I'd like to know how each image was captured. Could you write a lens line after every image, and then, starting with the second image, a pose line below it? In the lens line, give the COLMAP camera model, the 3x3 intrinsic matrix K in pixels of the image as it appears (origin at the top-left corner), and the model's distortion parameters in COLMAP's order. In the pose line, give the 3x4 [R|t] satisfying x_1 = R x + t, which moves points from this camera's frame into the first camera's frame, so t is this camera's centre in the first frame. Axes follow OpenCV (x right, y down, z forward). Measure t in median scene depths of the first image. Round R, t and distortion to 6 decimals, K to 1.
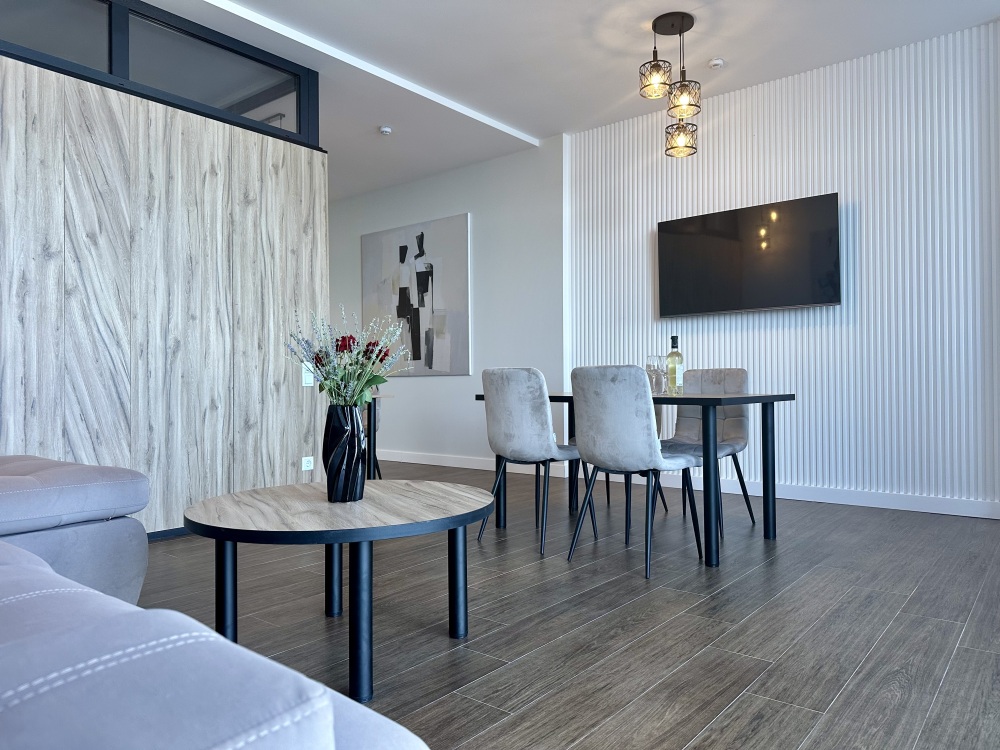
lens RADIAL K [[686.8, 0, 504.8], [0, 686.8, 374.7], [0, 0, 1]] dist [0.032935, -0.036071]
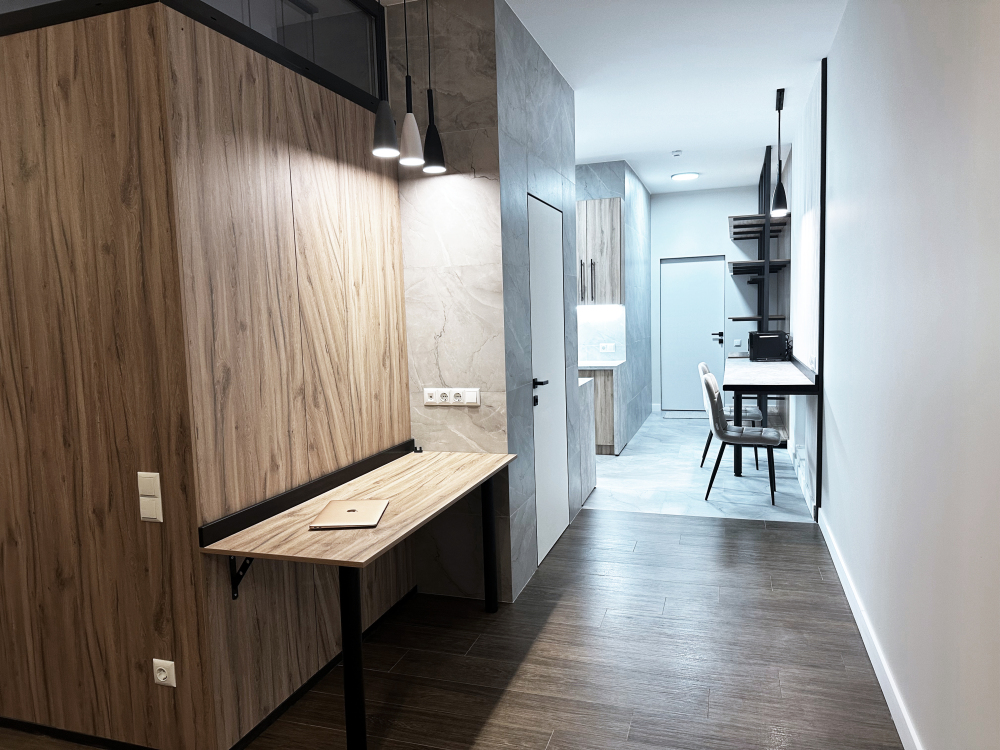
lens RADIAL K [[686.8, 0, 504.8], [0, 686.8, 374.7], [0, 0, 1]] dist [0.032935, -0.036071]
pose [[0.352657, 0.082577, -0.932102, 0.284608], [0.040595, 0.993811, 0.103403, -0.144449], [0.934872, -0.074305, 0.347122, 1.215572]]
